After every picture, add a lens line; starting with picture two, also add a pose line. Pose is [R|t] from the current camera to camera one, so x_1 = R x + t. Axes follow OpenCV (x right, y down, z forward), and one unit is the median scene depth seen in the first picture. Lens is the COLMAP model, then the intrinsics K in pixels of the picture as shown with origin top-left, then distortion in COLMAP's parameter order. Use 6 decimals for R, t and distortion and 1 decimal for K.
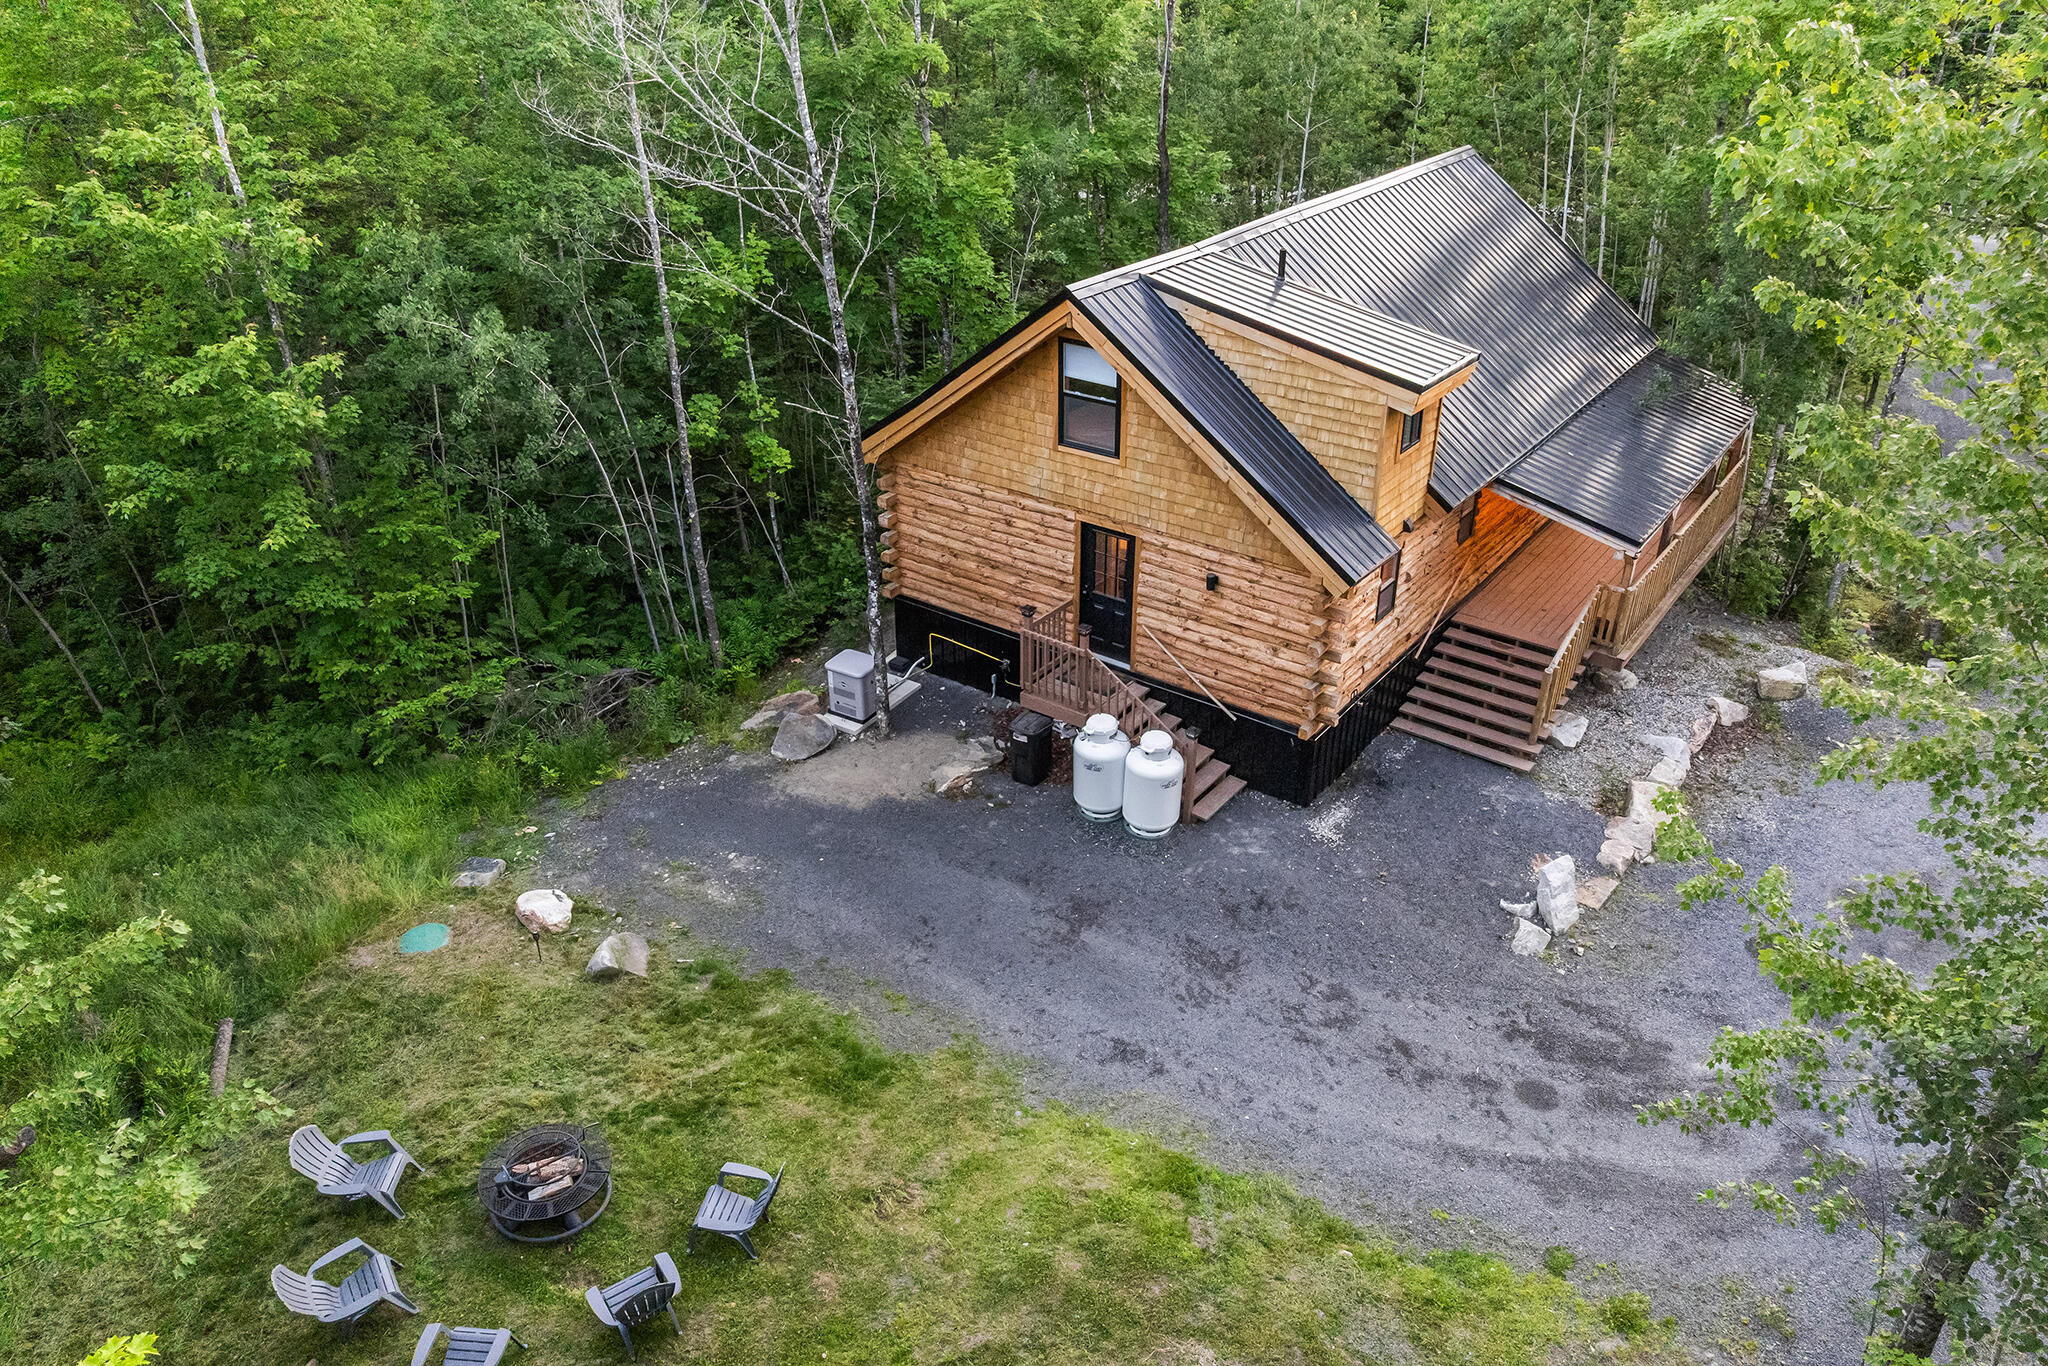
lens RADIAL K [[1480.1, 0, 1029.2], [0, 1480.1, 692.4], [0, 0, 1]] dist [-0.041450, -0.002781]
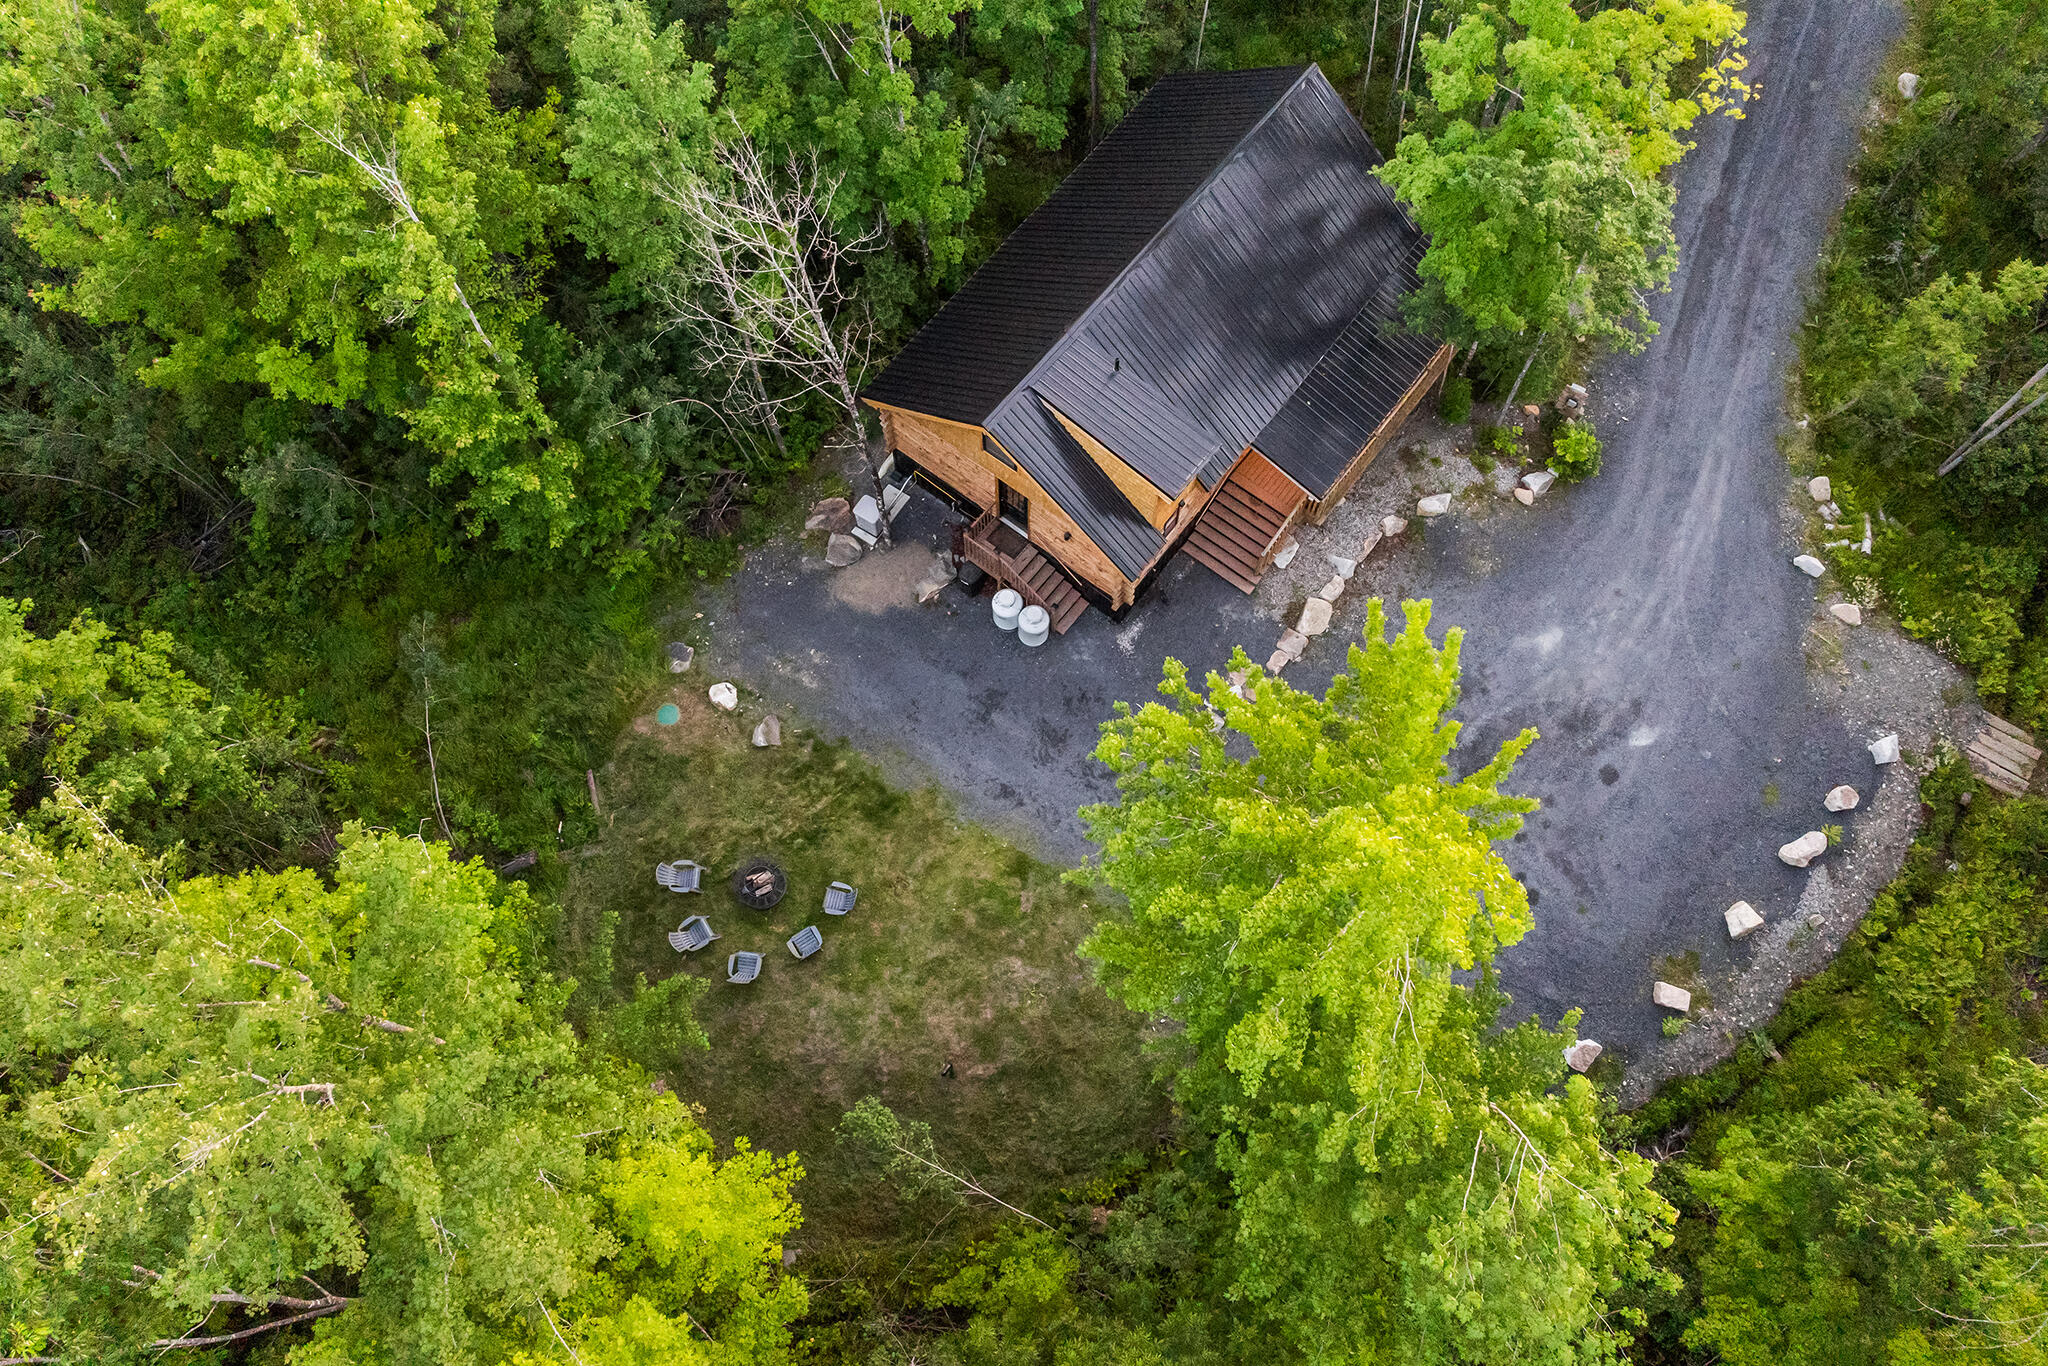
lens RADIAL K [[1480.1, 0, 1026.8], [0, 1480.1, 671.1], [0, 0, 1]] dist [-0.041450, -0.002781]
pose [[0.999605, 0.025076, -0.012687, 0.115339], [-0.011727, 0.782465, 0.622584, -1.216868], [0.025539, -0.622189, 0.782450, -0.578398]]
